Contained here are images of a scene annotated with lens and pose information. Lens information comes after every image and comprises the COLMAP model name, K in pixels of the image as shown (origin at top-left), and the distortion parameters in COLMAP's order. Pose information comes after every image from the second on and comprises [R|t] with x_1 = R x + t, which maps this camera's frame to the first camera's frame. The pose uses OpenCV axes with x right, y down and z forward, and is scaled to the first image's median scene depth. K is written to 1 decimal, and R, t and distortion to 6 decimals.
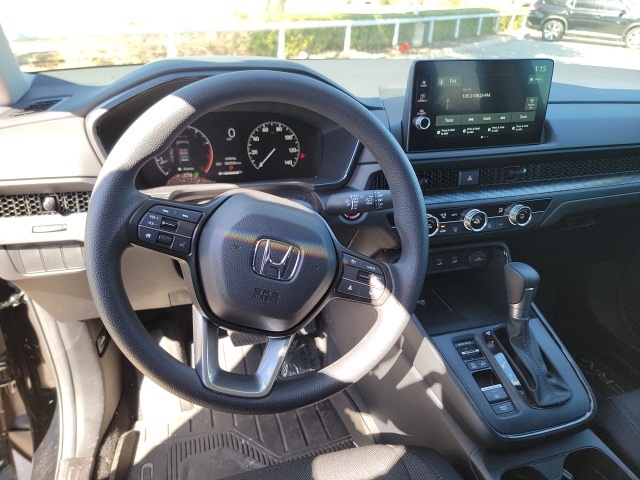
lens RADIAL K [[463.1, 0, 317.9], [0, 463.1, 239.2], [0, 0, 1]] dist [0.052164, -0.005800]
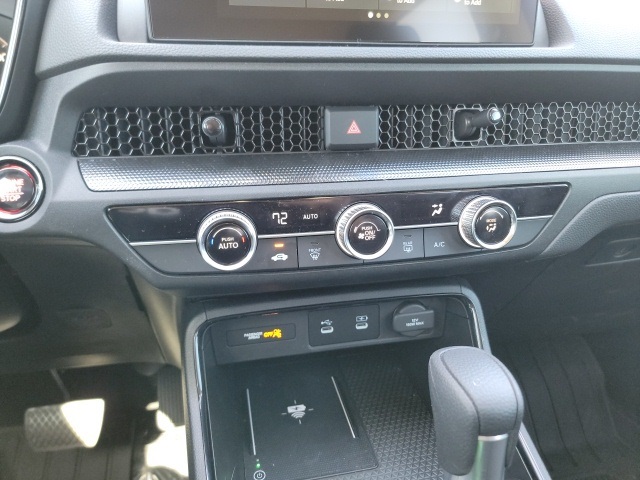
lens RADIAL K [[463.1, 0, 323.5], [0, 463.1, 240.3], [0, 0, 1]] dist [0.052164, -0.005800]
pose [[0.996835, 0.015521, -0.077967, 0.328446], [-0.021444, 0.996898, -0.075723, -0.002743], [0.076550, 0.077156, 0.994076, 0.597049]]
